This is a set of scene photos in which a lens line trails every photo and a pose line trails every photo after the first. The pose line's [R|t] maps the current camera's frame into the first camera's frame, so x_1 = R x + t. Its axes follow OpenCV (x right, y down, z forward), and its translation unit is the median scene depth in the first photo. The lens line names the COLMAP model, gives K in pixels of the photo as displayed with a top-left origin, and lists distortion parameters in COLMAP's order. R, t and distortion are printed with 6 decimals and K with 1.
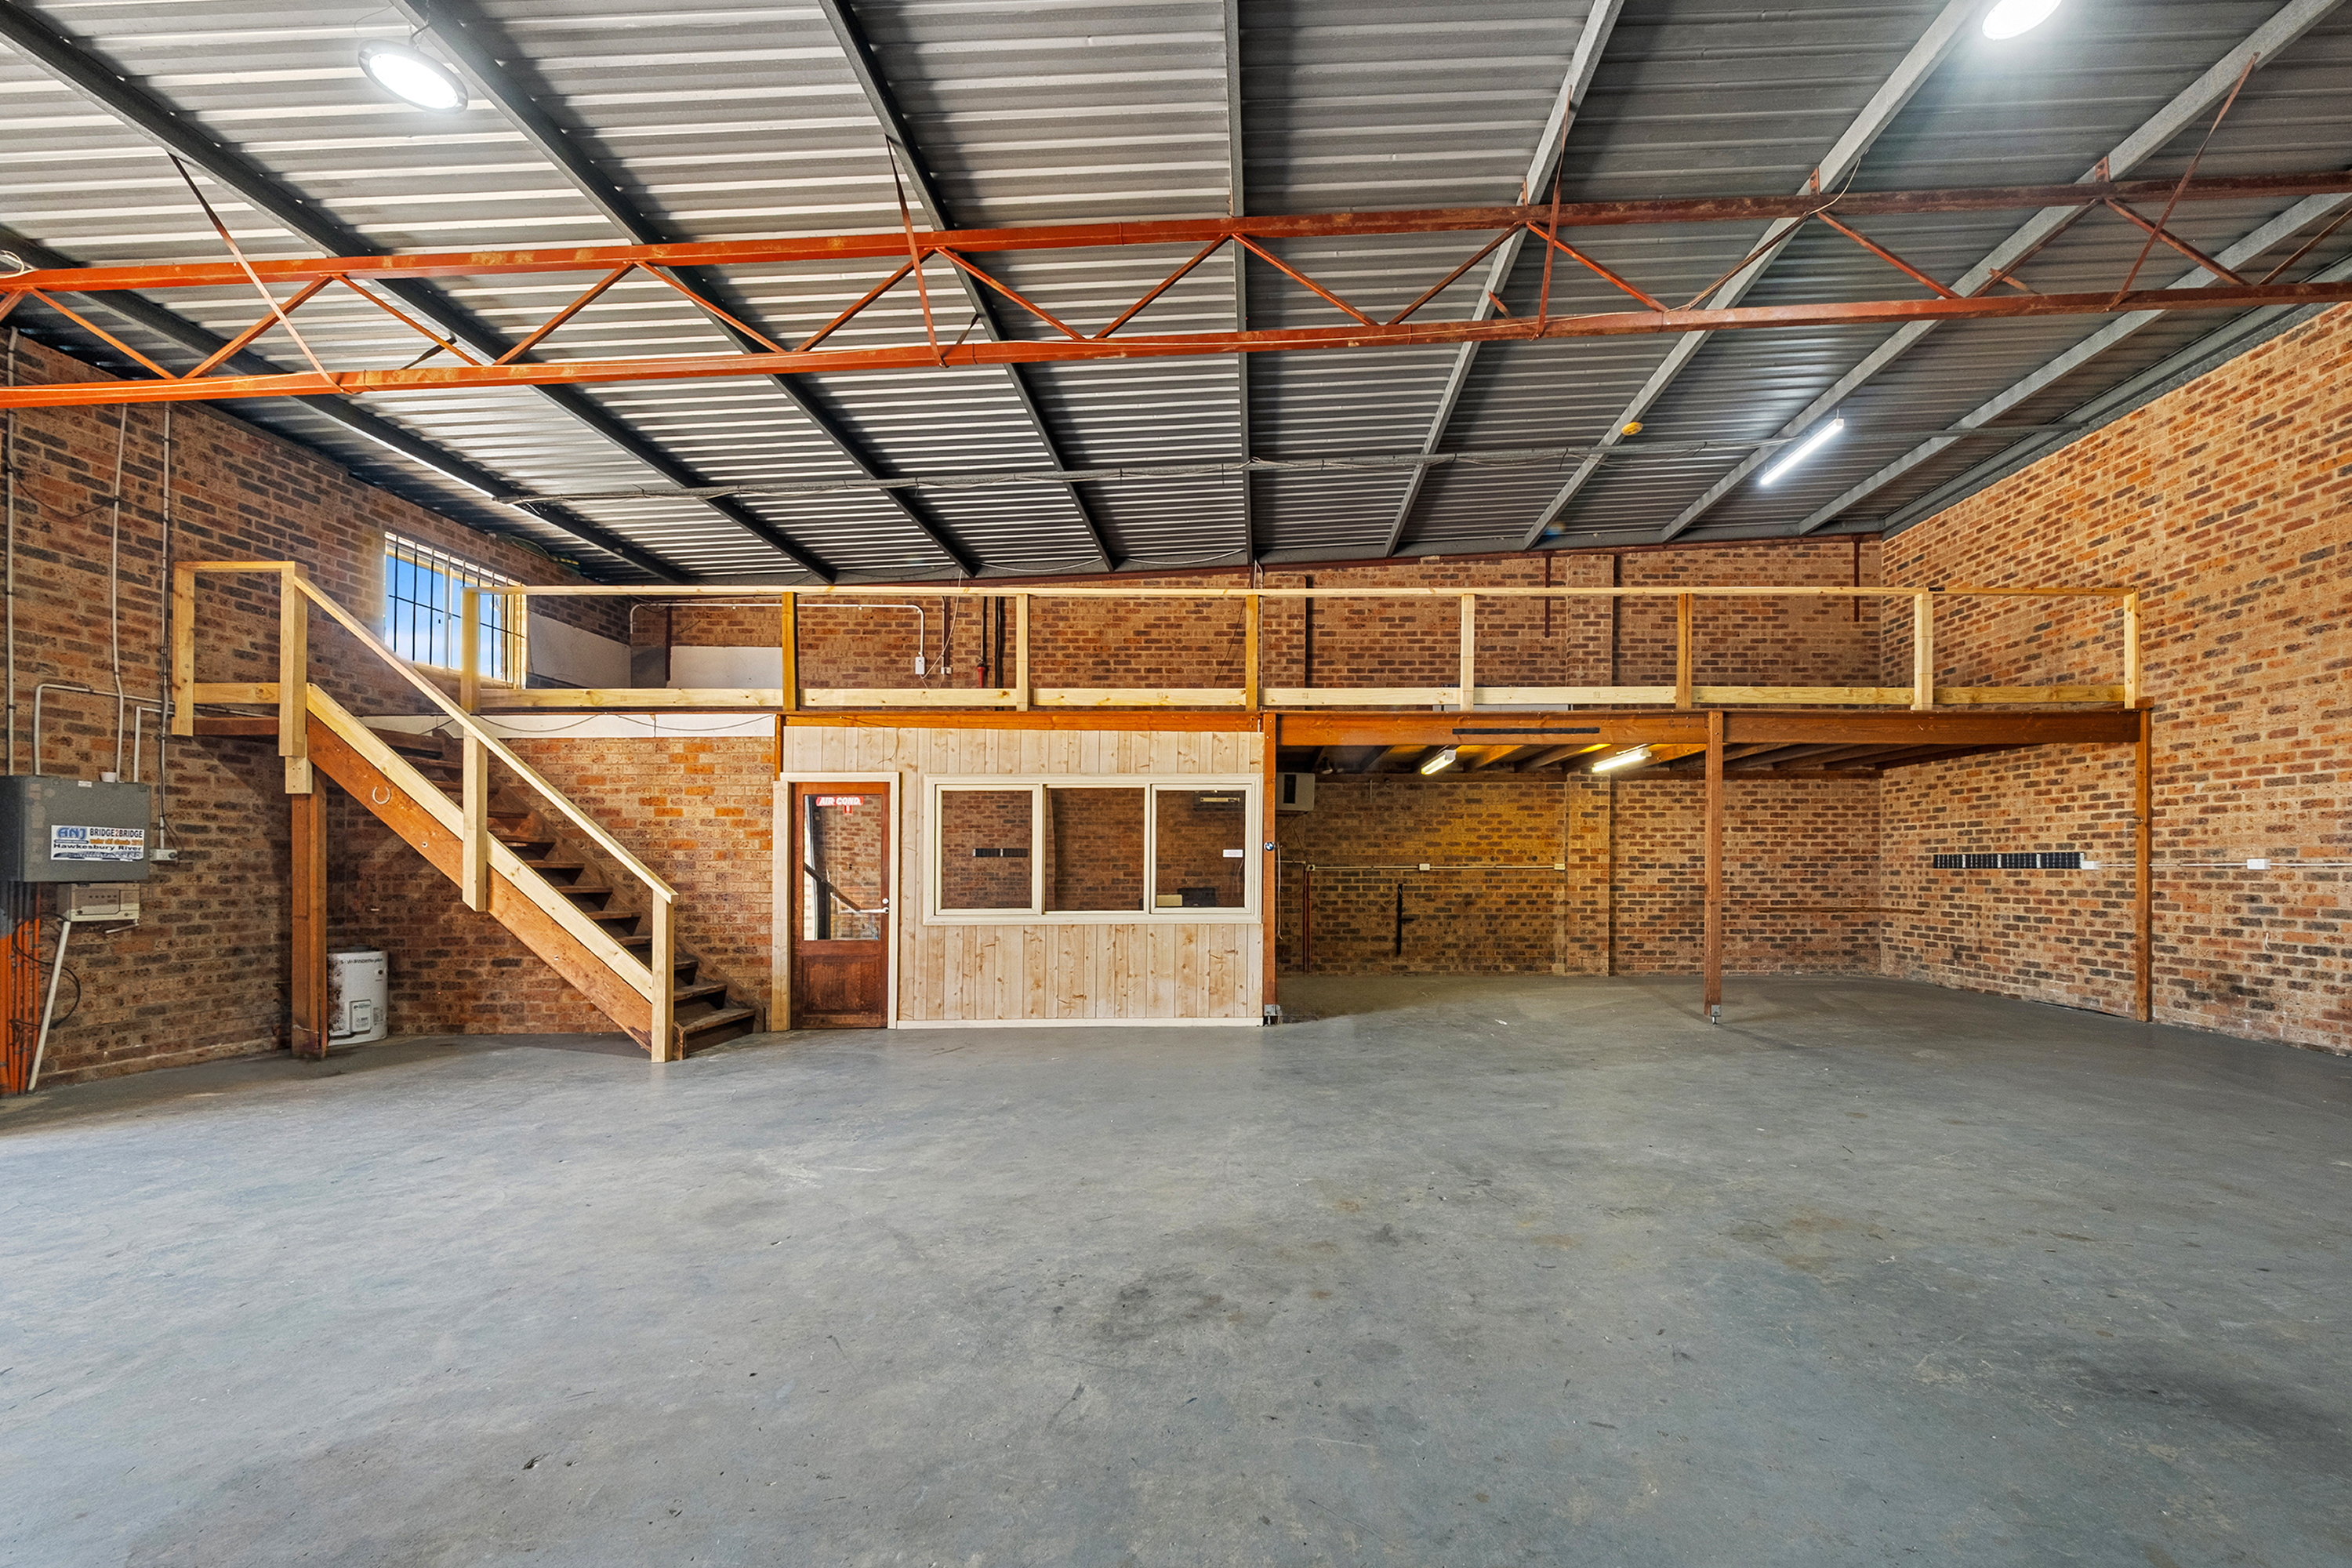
lens RADIAL K [[925.1, 0, 1207.0], [0, 925.1, 860.1], [0, 0, 1]] dist [0.017428, -0.013643]
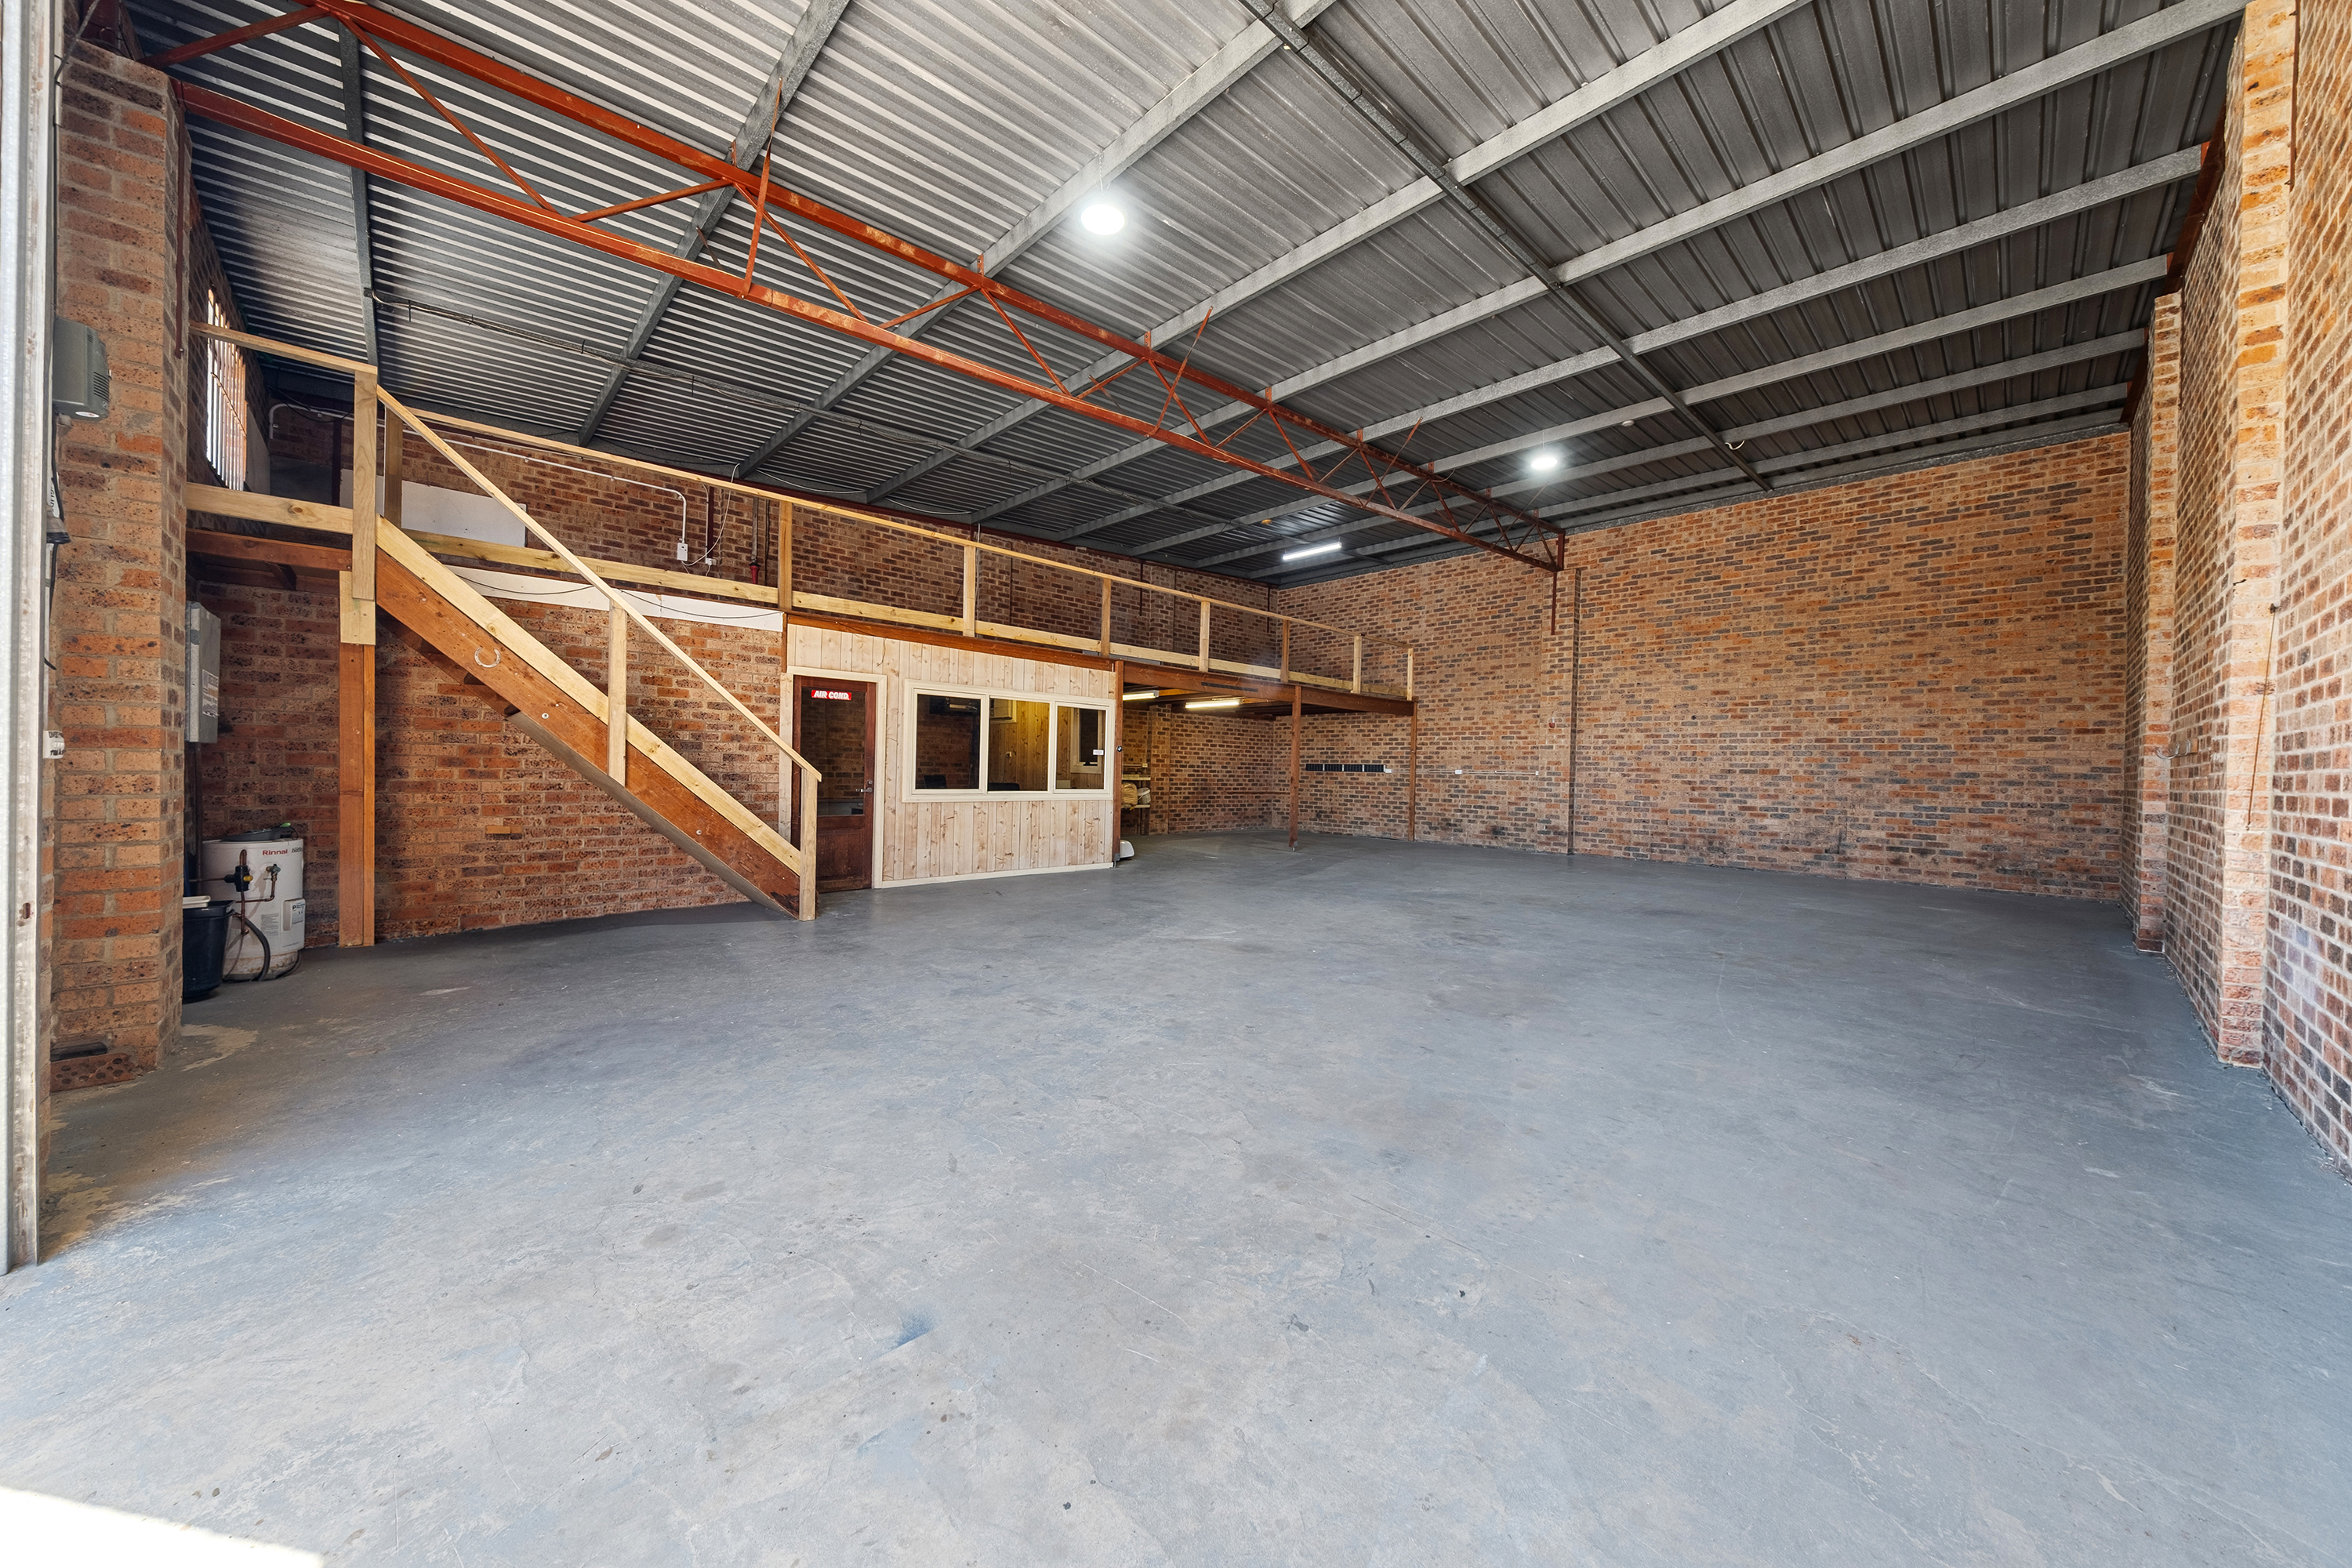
lens RADIAL K [[805.1, 0, 1164.5], [0, 805.1, 775.8], [0, 0, 1]] dist [-0.001272, 0.000080]
pose [[0.732940, 0.014633, 0.680136, -0.767602], [-0.031200, 0.999440, 0.012119, 0.011455], [-0.679578, -0.030103, 0.732985, -0.015140]]
